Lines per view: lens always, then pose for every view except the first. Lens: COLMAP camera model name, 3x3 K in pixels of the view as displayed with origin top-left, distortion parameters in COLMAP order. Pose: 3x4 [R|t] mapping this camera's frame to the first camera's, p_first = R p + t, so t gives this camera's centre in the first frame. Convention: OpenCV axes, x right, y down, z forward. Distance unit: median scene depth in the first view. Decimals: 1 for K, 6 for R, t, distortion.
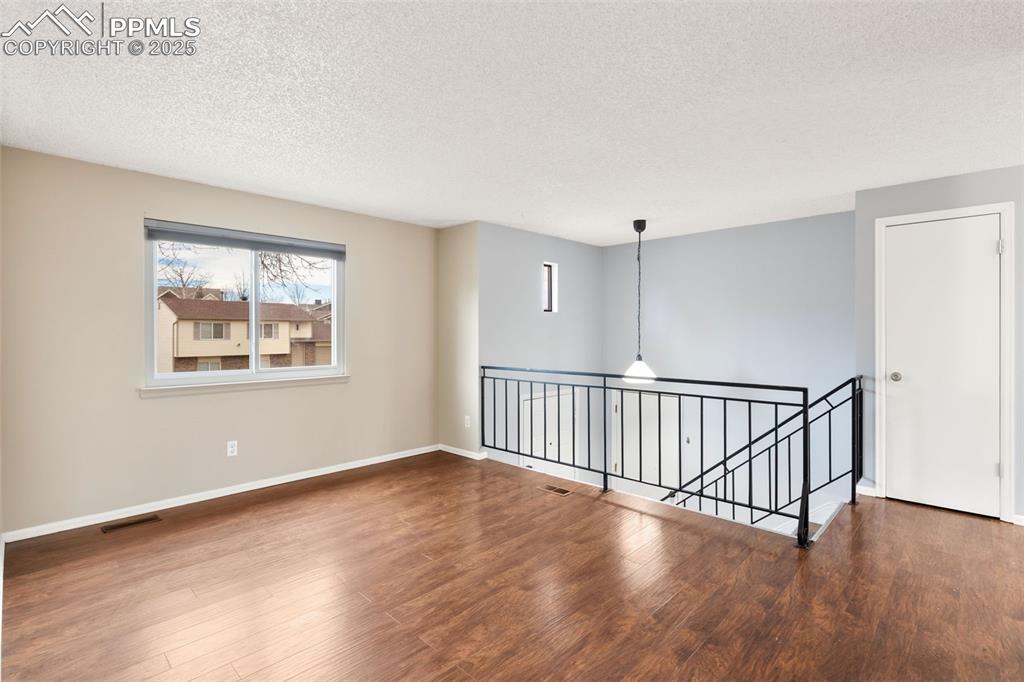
lens RADIAL K [[463.7, 0, 503.0], [0, 463.7, 334.6], [0, 0, 1]] dist [-0.001574, -0.000531]
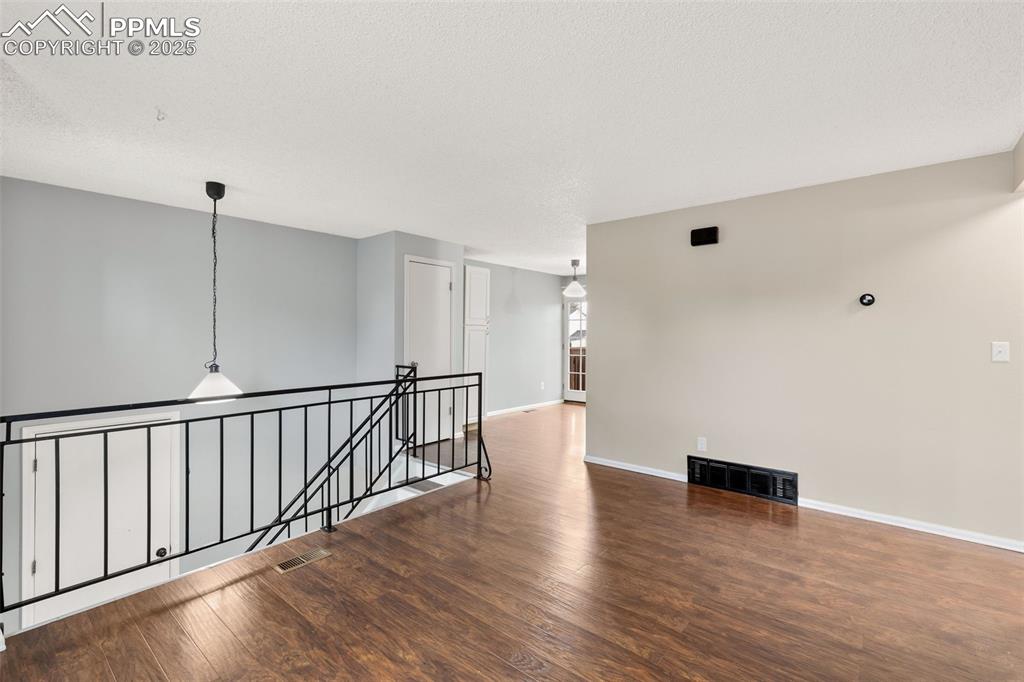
lens RADIAL K [[463.7, 0, 505.5], [0, 463.7, 336.7], [0, 0, 1]] dist [-0.001574, -0.000531]
pose [[-0.050515, -0.001765, 0.998722, -0.601177], [0.013010, 0.999912, 0.002425, 0.003472], [-0.998639, 0.013116, -0.050487, 0.737126]]
